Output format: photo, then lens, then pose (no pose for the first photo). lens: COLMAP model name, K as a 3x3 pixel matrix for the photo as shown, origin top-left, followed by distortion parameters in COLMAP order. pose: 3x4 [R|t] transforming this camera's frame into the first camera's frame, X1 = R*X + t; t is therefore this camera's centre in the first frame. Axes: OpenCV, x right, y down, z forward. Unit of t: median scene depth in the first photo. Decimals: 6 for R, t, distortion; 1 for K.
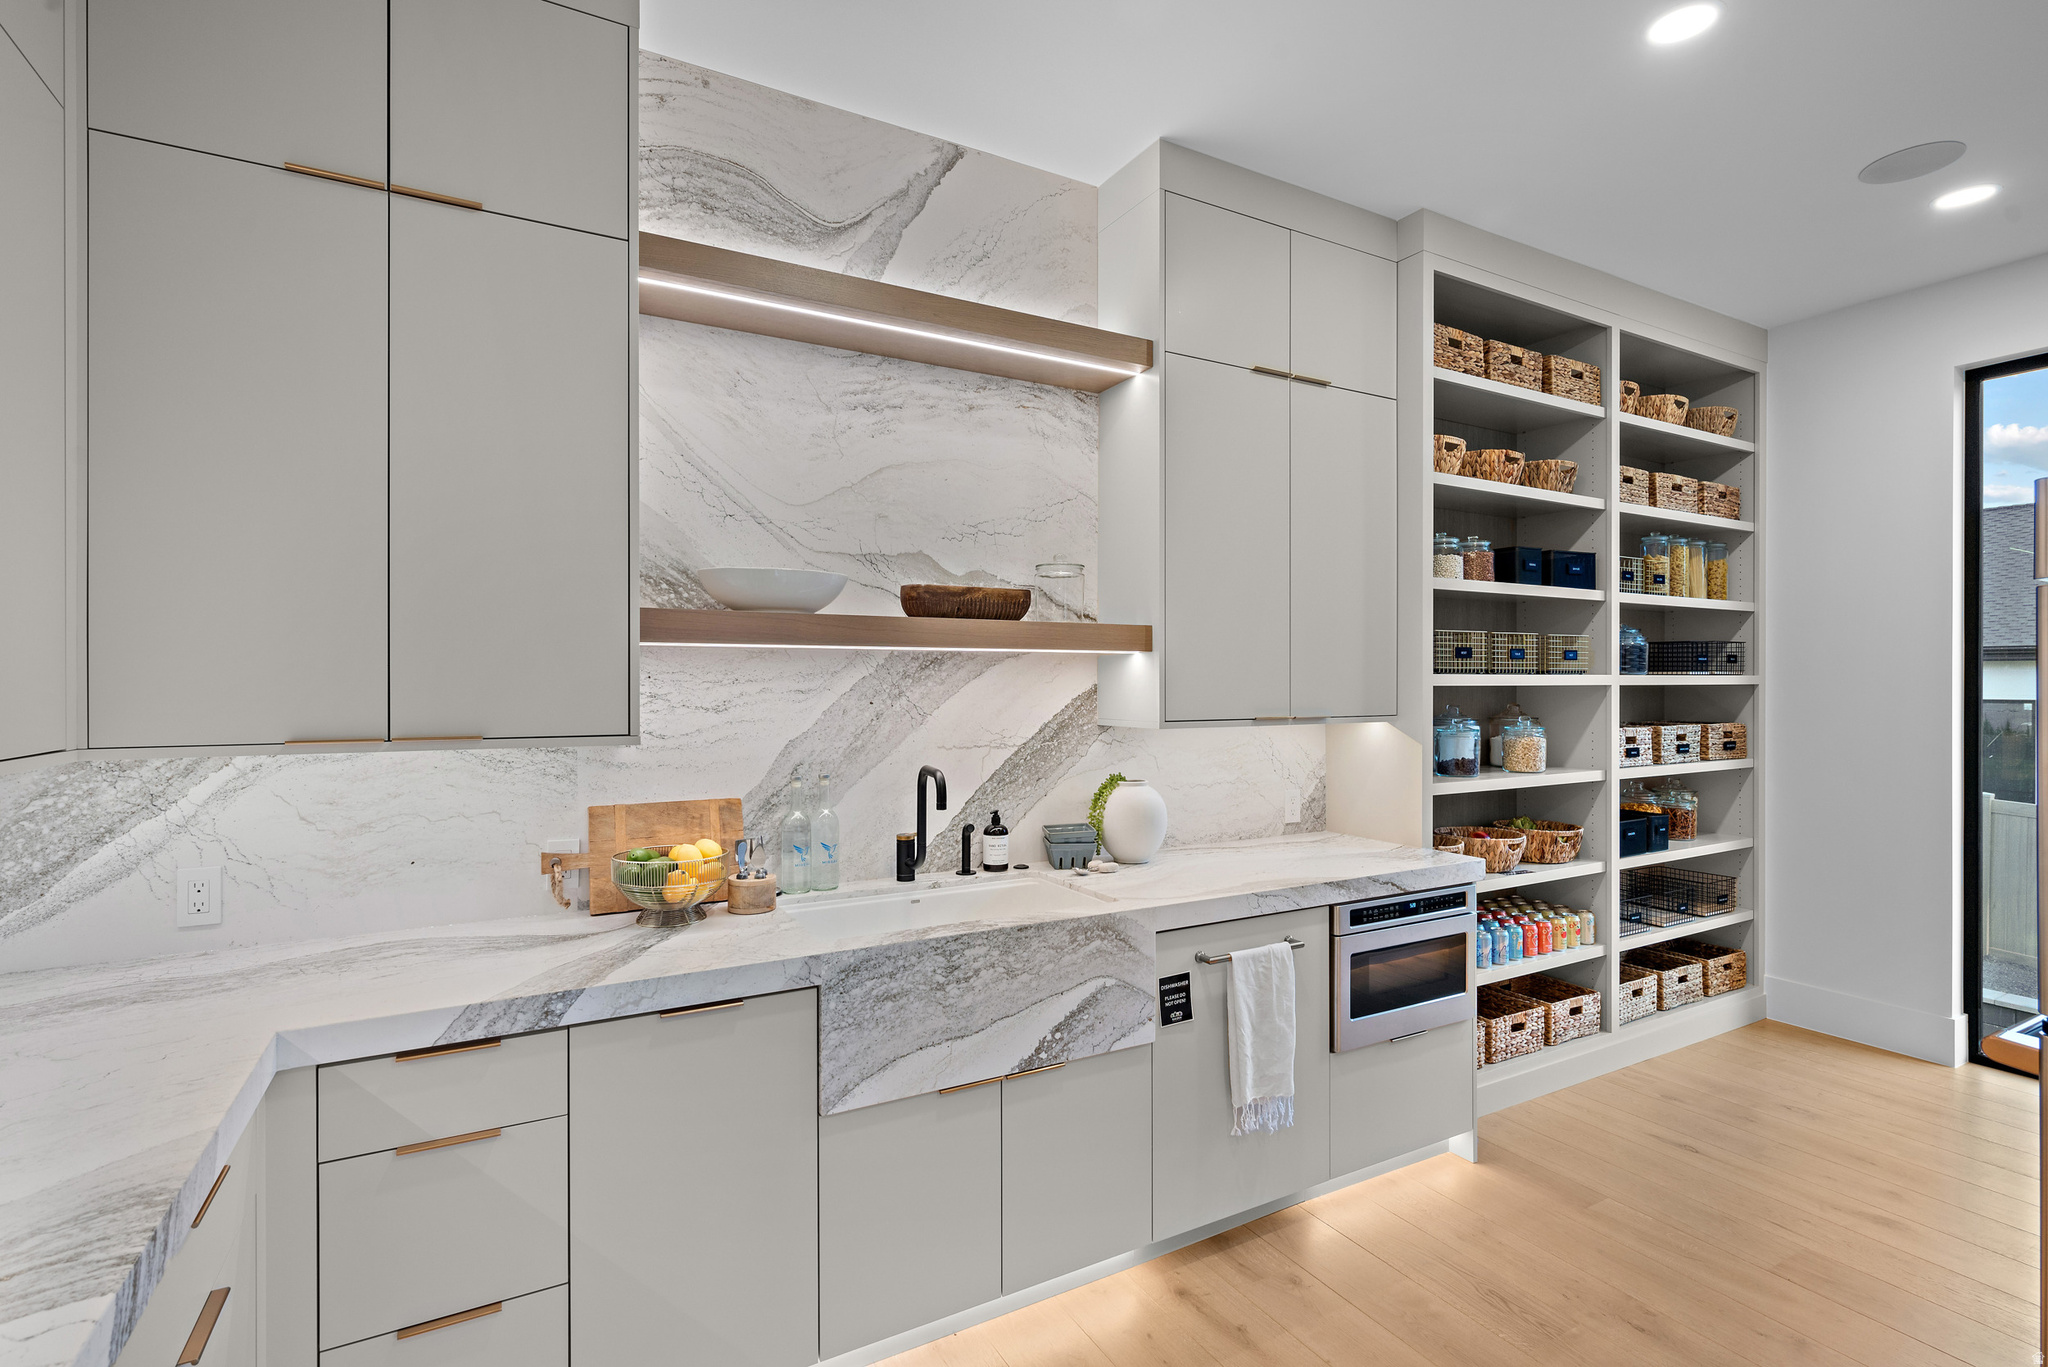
lens RADIAL K [[958.4, 0, 1024.0], [0, 958.4, 683.5], [0, 0, 1]] dist [-0.001485, -0.000337]
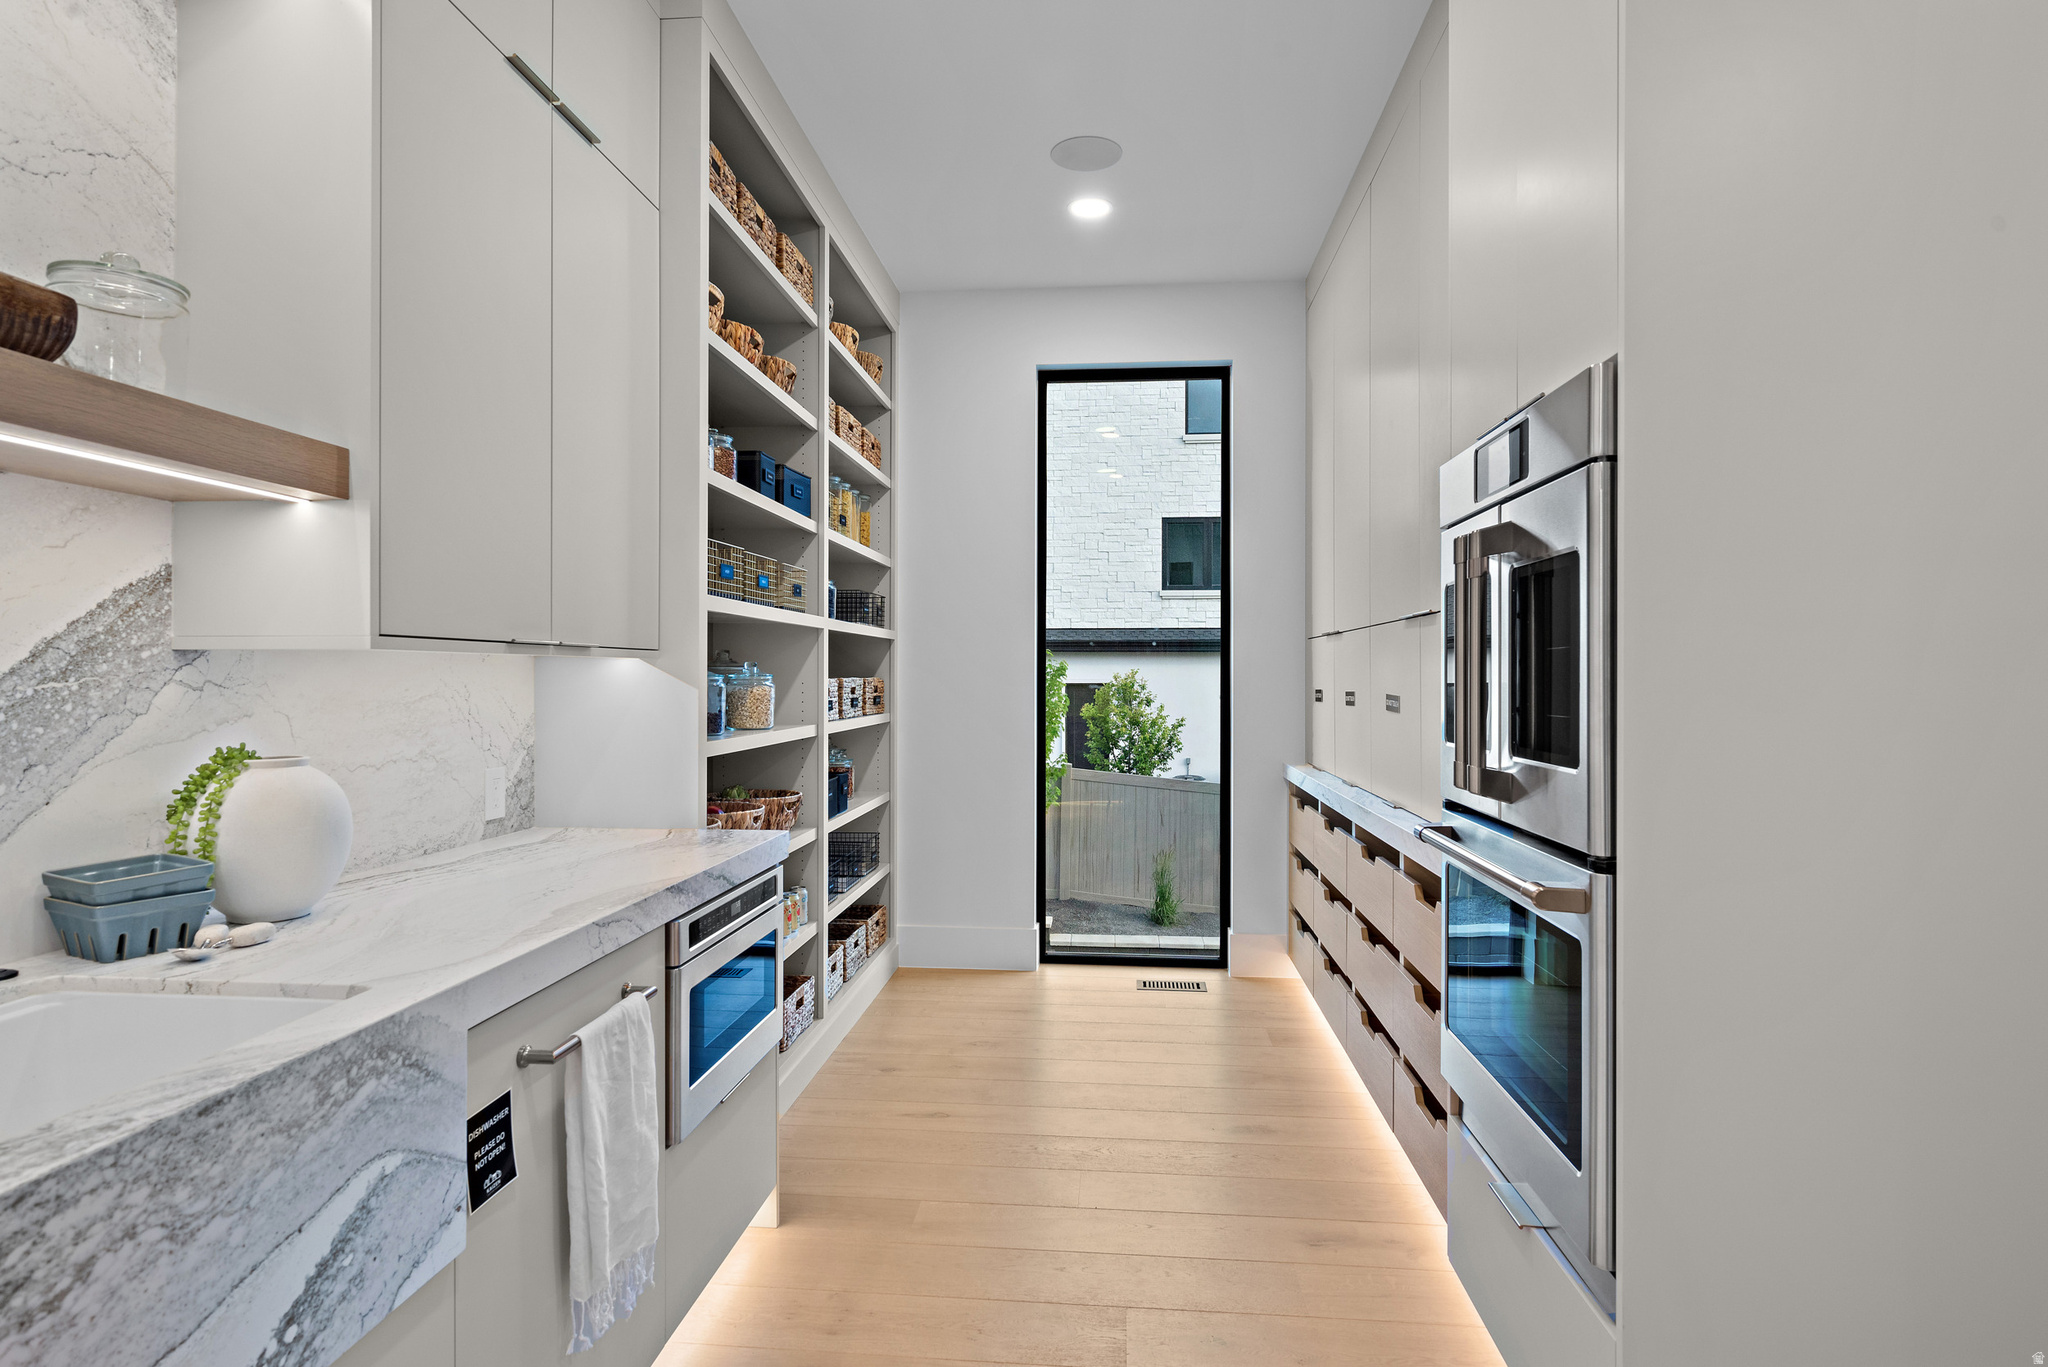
lens RADIAL K [[1069.0, 0, 1026.0], [0, 1069.0, 677.0], [0, 0, 1]] dist [-0.002815, 0.000222]
pose [[0.562200, -0.000128, 0.827001, -0.135613], [0.001748, 0.999998, -0.001034, 0.062949], [-0.826999, 0.002027, 0.562199, 0.371178]]
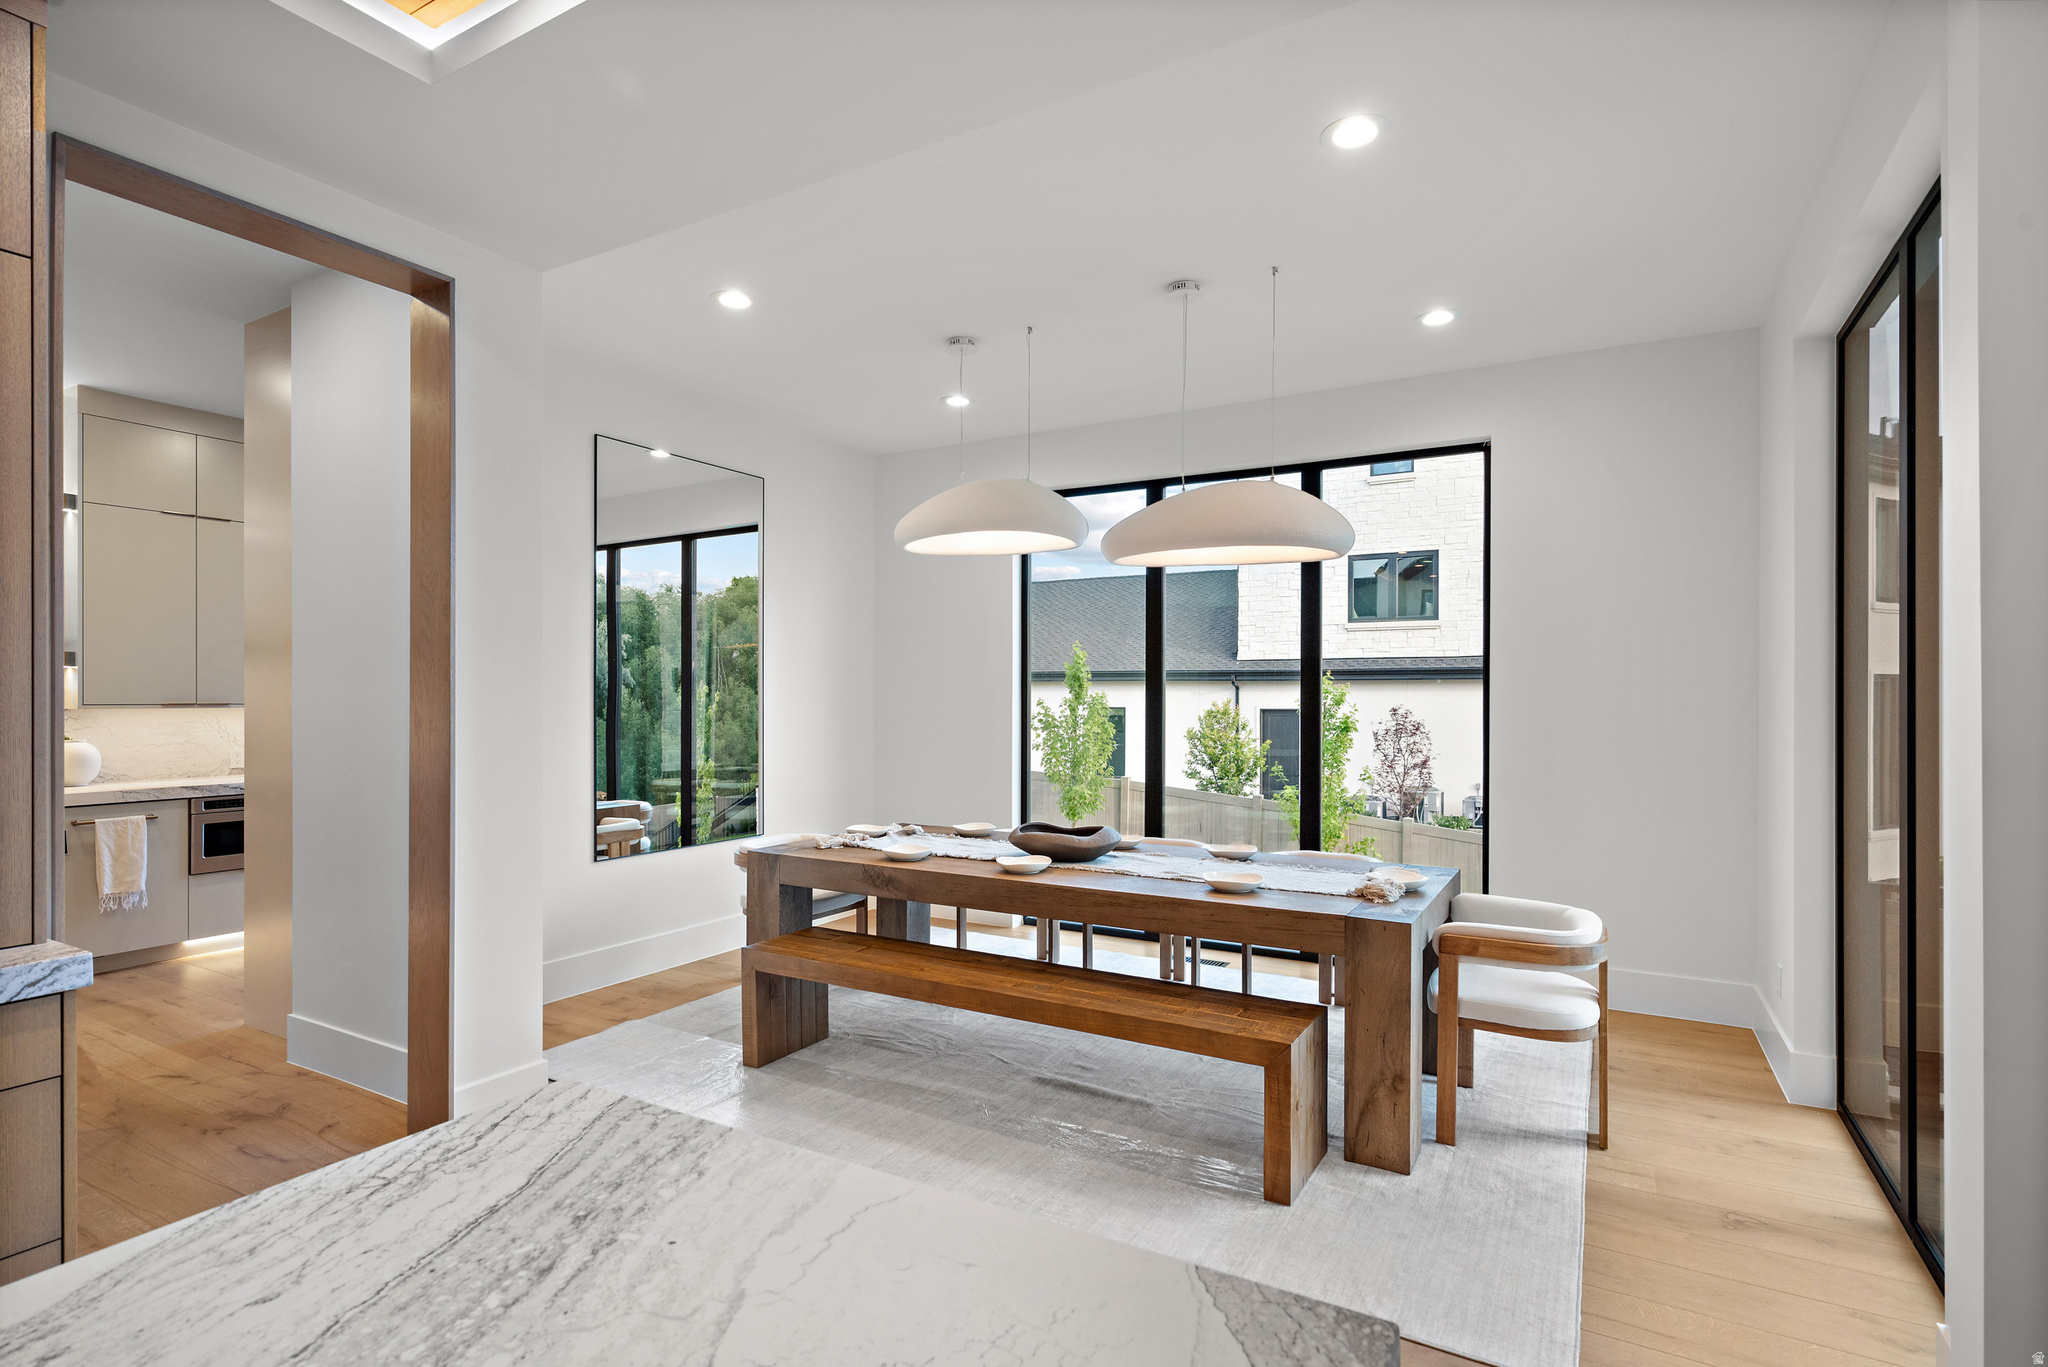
lens RADIAL K [[1005.2, 0, 1022.9], [0, 1005.2, 694.7], [0, 0, 1]] dist [-0.001311, -0.000377]
pose [[0.857176, 0.004995, 0.514999, 0.683205], [-0.002692, 0.999983, -0.005219, 0.026696], [-0.515016, 0.003088, 0.857175, -1.519127]]
